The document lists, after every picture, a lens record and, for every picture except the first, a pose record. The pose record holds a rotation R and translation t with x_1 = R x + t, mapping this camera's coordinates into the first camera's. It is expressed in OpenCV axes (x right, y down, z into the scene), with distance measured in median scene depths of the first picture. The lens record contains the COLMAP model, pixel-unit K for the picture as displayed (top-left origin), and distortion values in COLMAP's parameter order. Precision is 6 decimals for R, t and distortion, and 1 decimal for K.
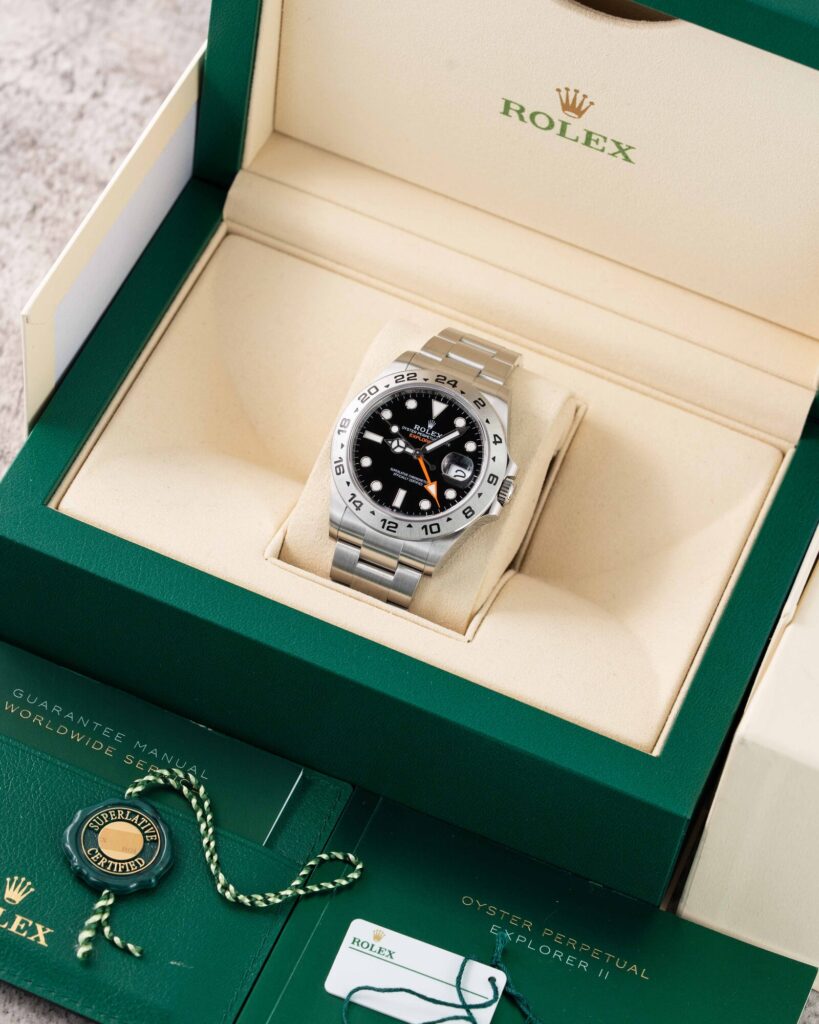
lens RADIAL K [[4475.1, 0, 412.1], [0, 4475.1, 513.0], [0, 0, 1]] dist [0.141132, 0.000000]
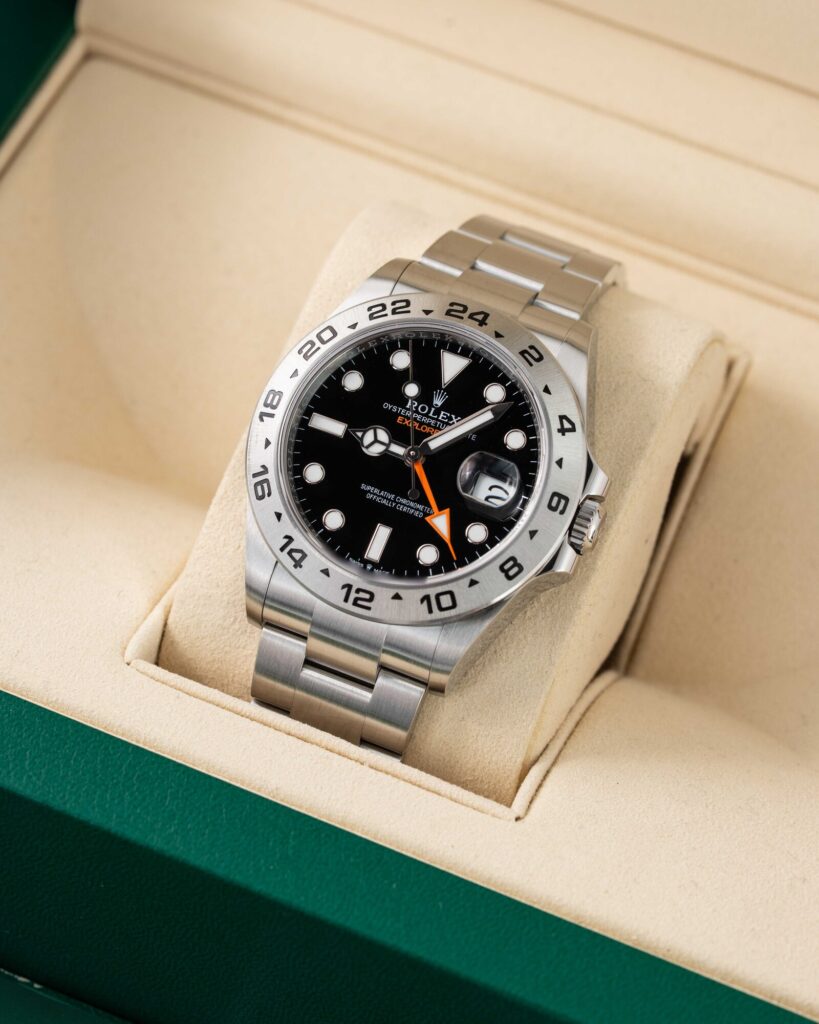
lens RADIAL K [[4475.1, 0, 401.7], [0, 4475.1, 506.3], [0, 0, 1]] dist [0.141132, 0.000000]
pose [[0.997745, -0.017967, -0.064674, 0.033033], [0.018035, 0.999837, 0.000468, -0.007631], [0.064655, -0.001634, 0.997906, 0.482431]]
